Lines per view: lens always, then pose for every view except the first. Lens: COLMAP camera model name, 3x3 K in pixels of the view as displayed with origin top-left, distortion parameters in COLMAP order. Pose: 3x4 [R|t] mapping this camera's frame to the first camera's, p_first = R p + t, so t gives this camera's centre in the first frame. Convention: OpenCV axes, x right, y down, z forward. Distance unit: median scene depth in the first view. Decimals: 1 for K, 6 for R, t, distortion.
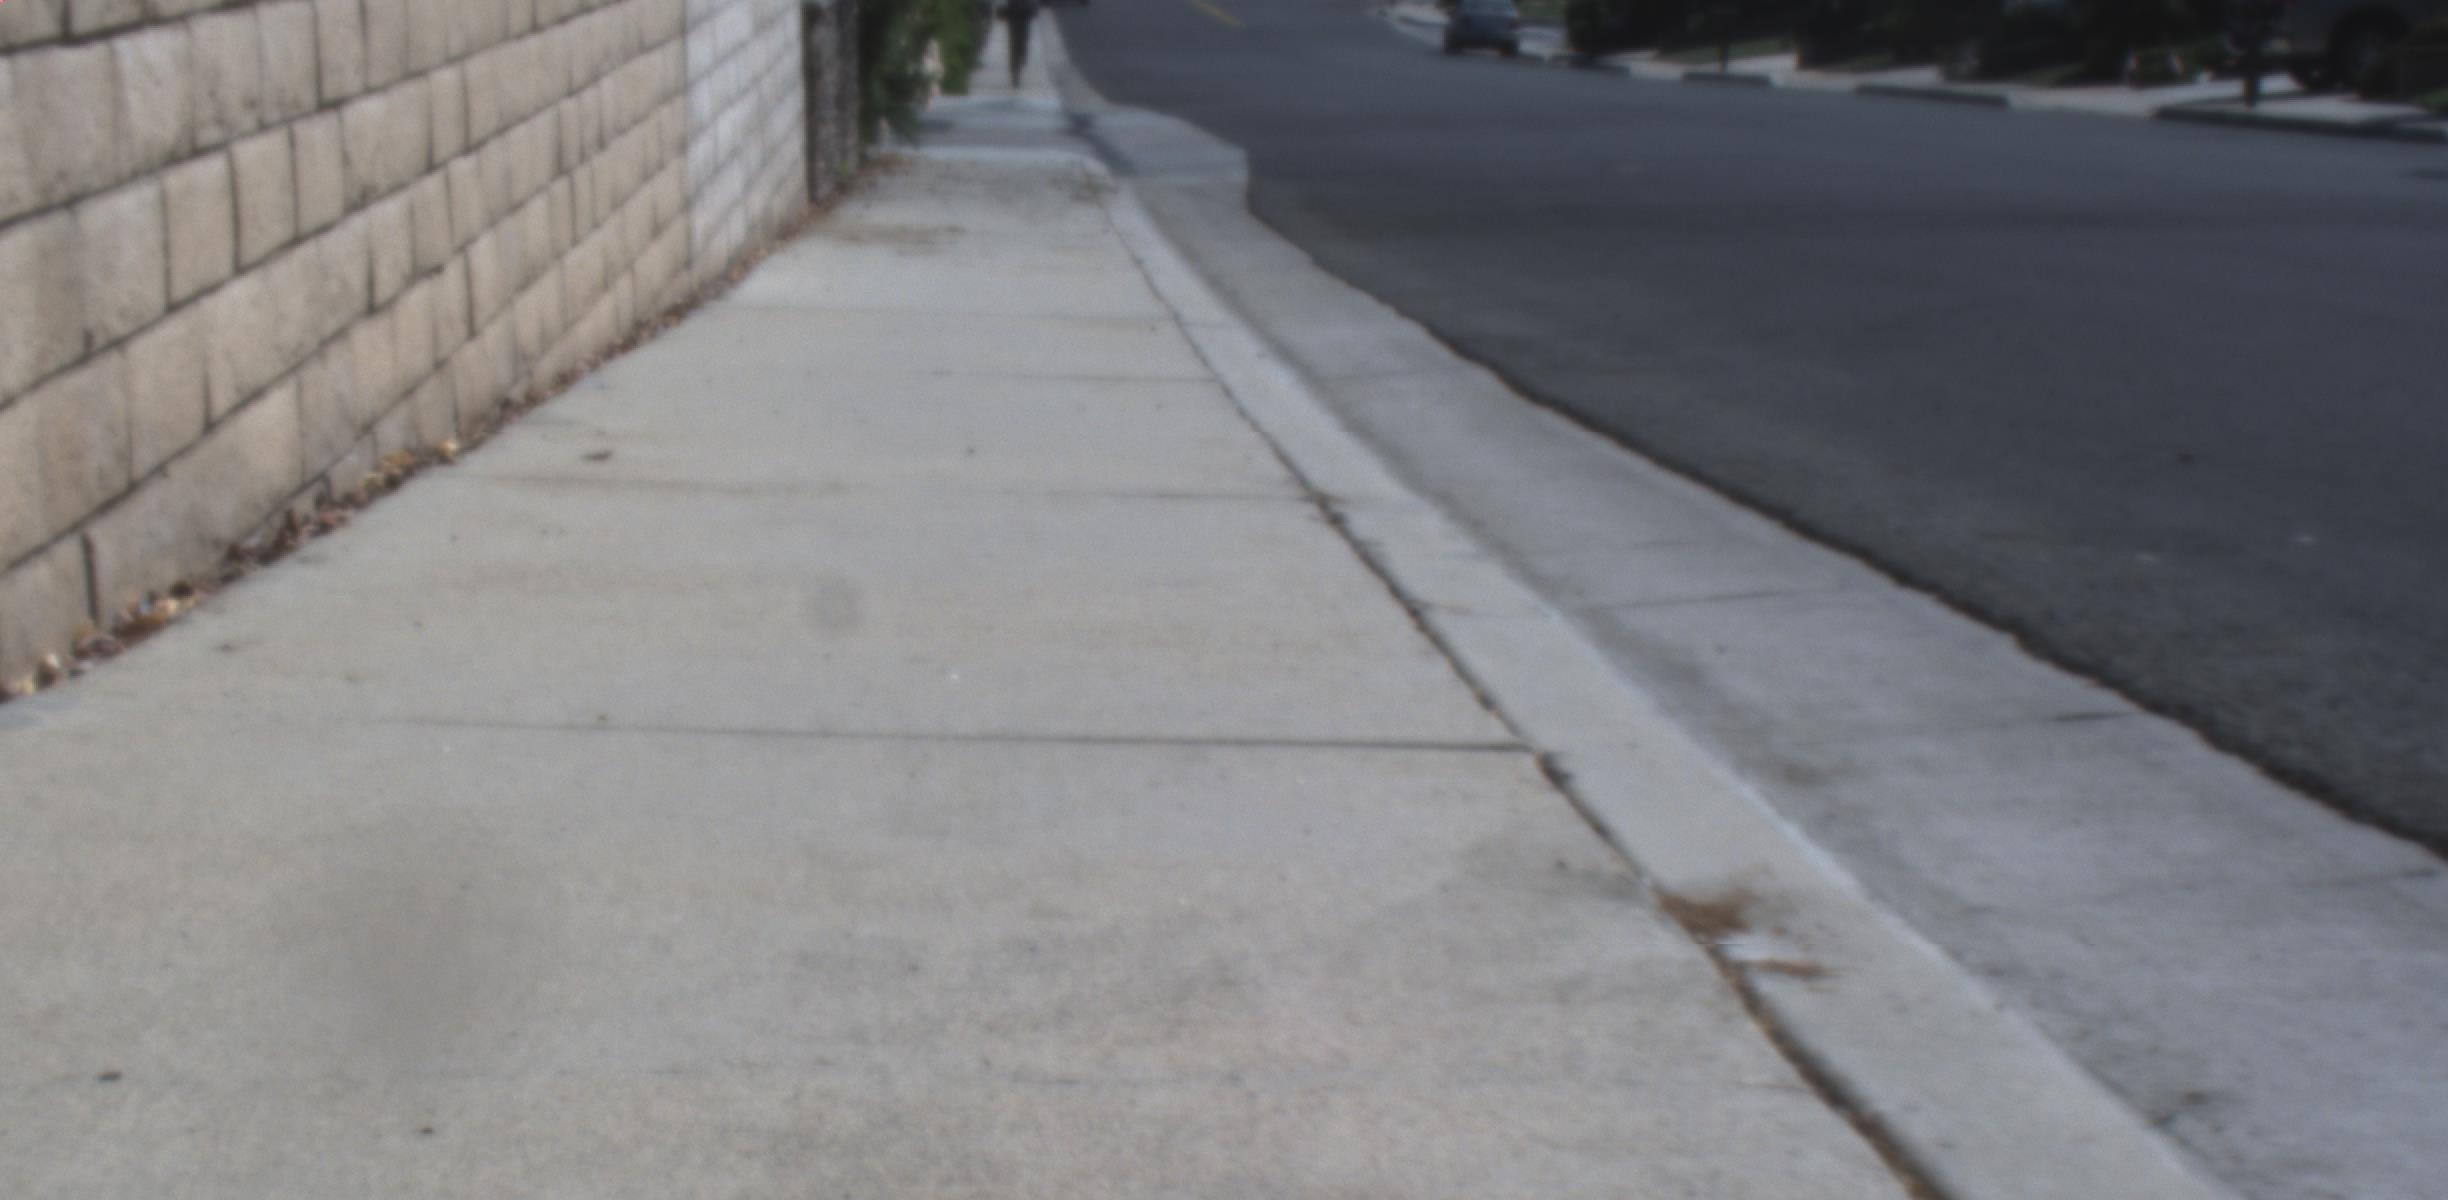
lens RADIAL K [[4480.2, 0, 1267.8], [0, 4480.2, 604.2], [0, 0, 1]] dist [-0.065452, 0.014811]
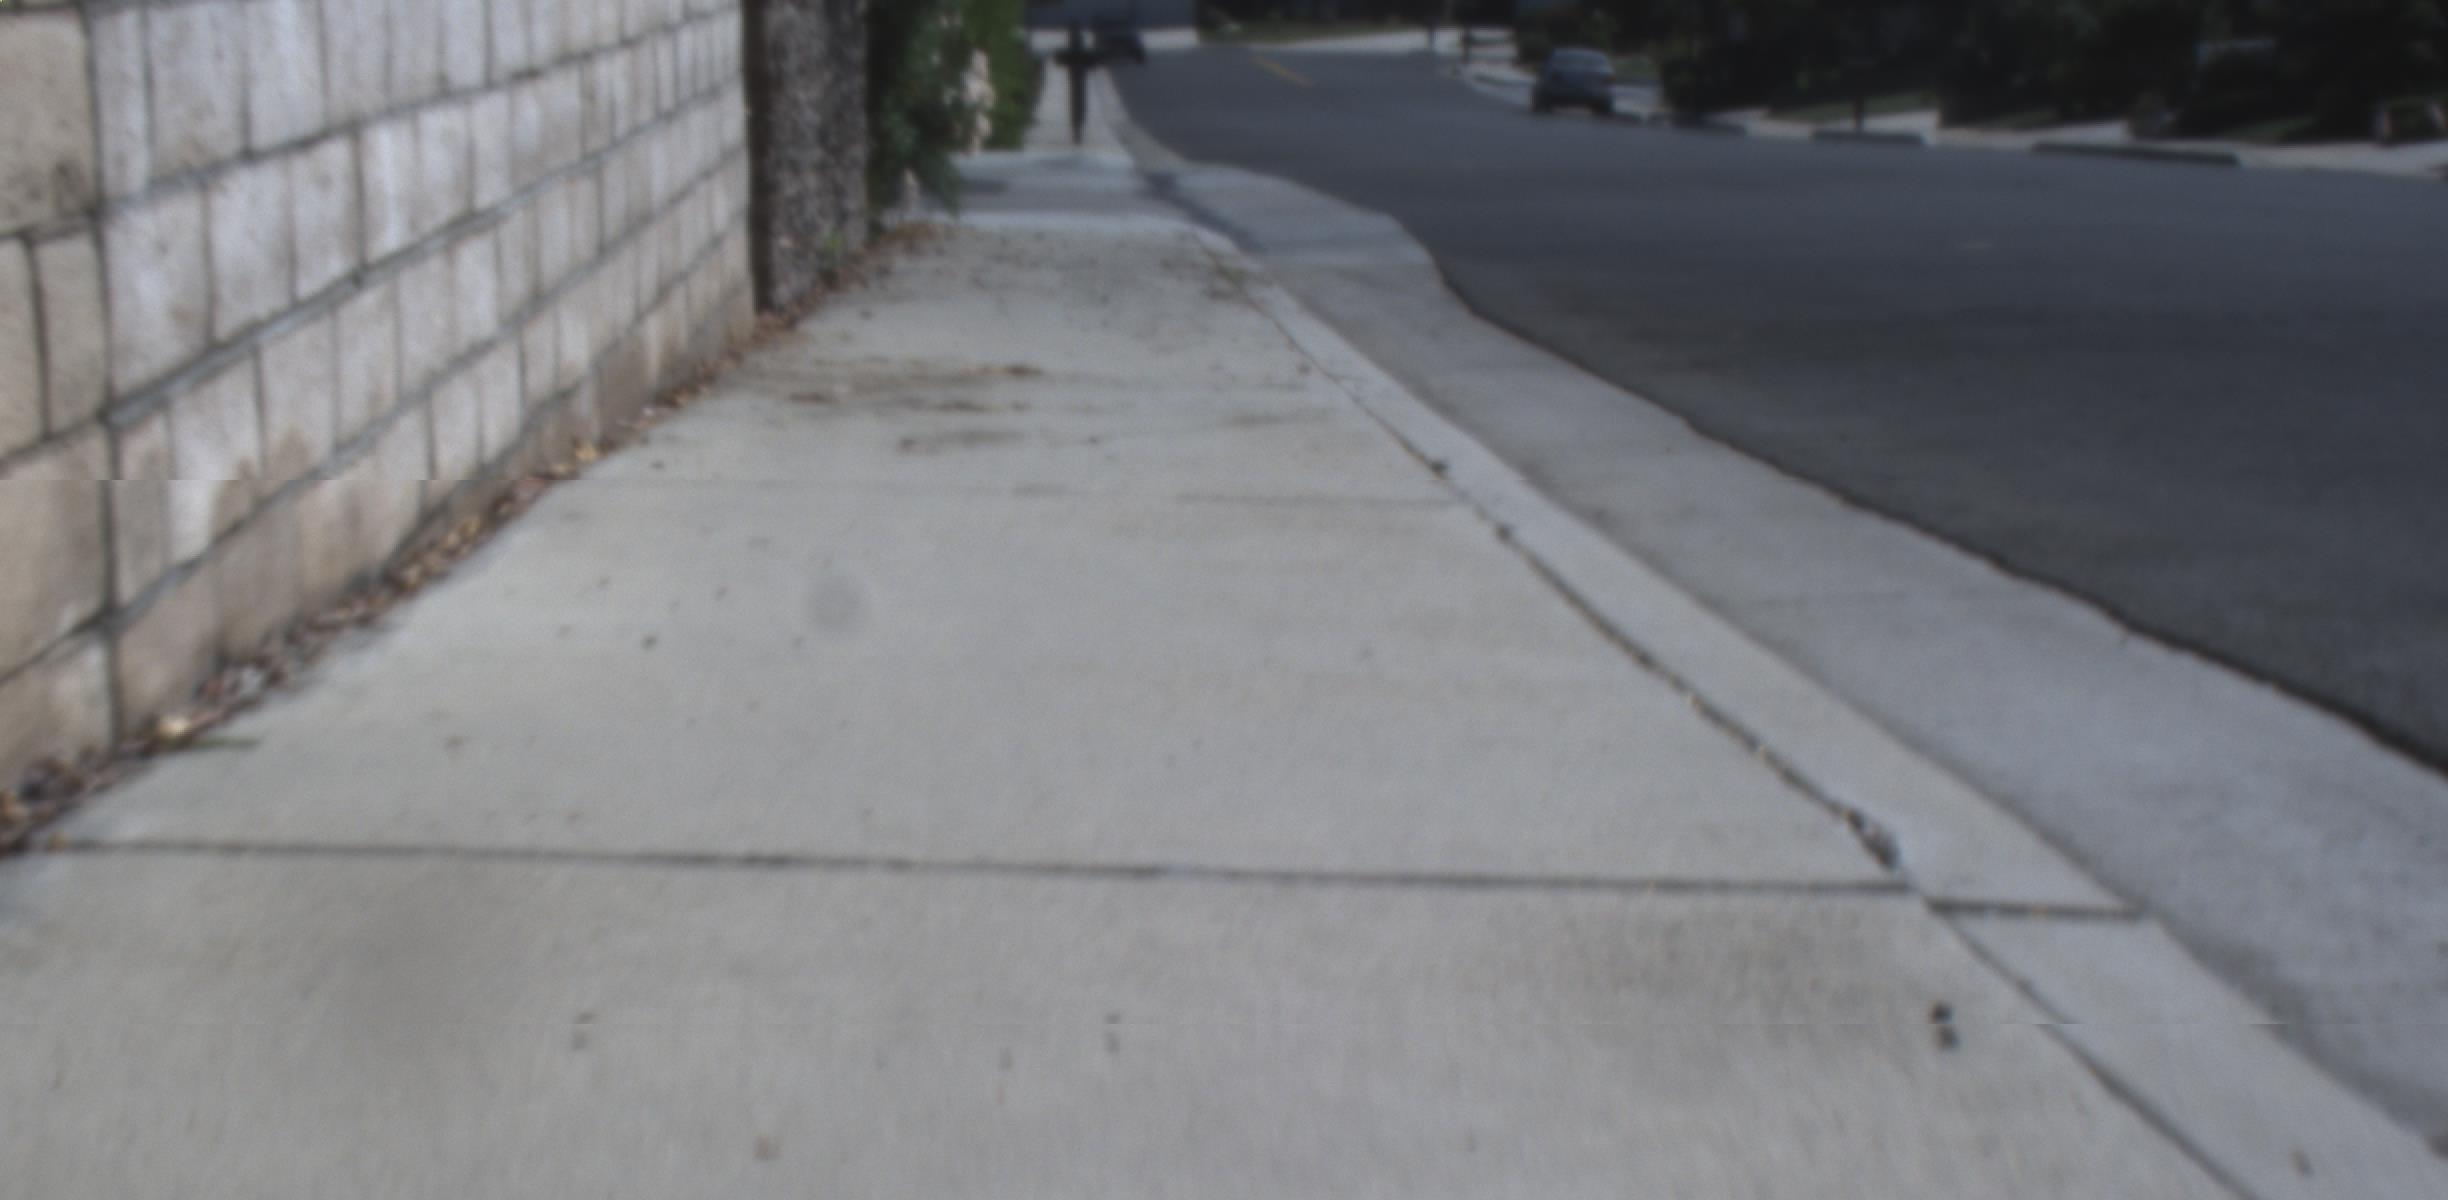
lens RADIAL K [[4479.6, 0, 1322.6], [0, 4479.6, 606.9], [0, 0, 1]] dist [-0.059111, 0.406643]
pose [[0.999998, 0.001190, 0.001572, -0.034419], [-0.001168, 0.999902, -0.013961, -0.047381], [-0.001588, 0.013959, 0.999901, 0.463570]]
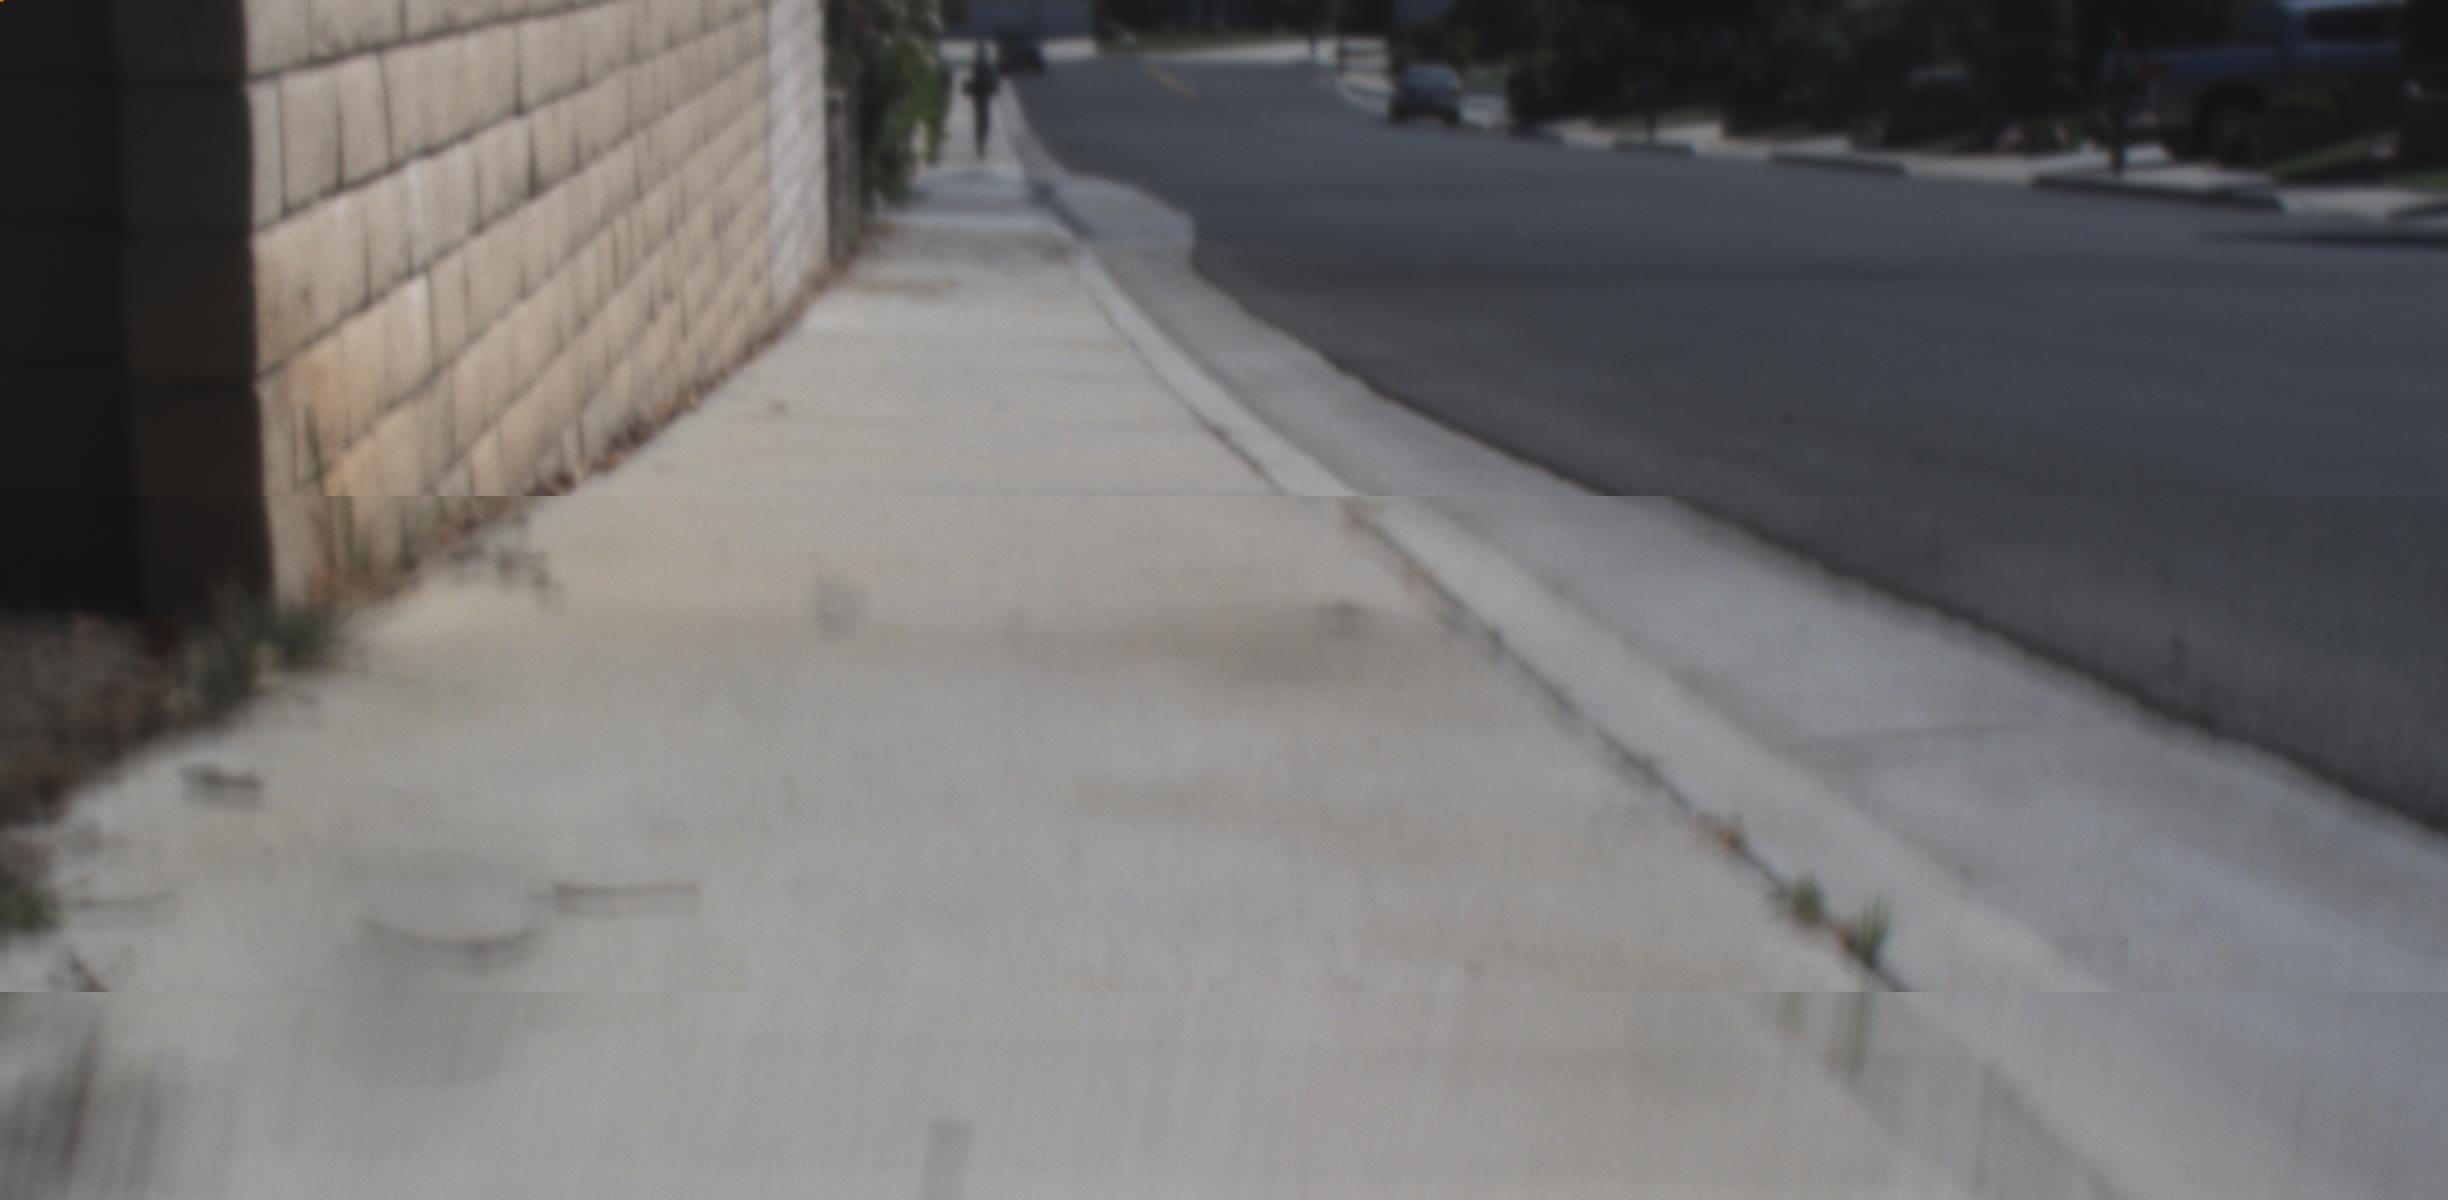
lens RADIAL K [[4482.8, 0, 1226.9], [0, 4482.8, 604.0], [0, 0, 1]] dist [-0.122993, 0.201892]
pose [[0.999998, -0.001778, 0.000792, 0.004817], [0.001789, 0.999896, -0.014305, 0.022283], [-0.000767, 0.014306, 0.999897, -0.228503]]
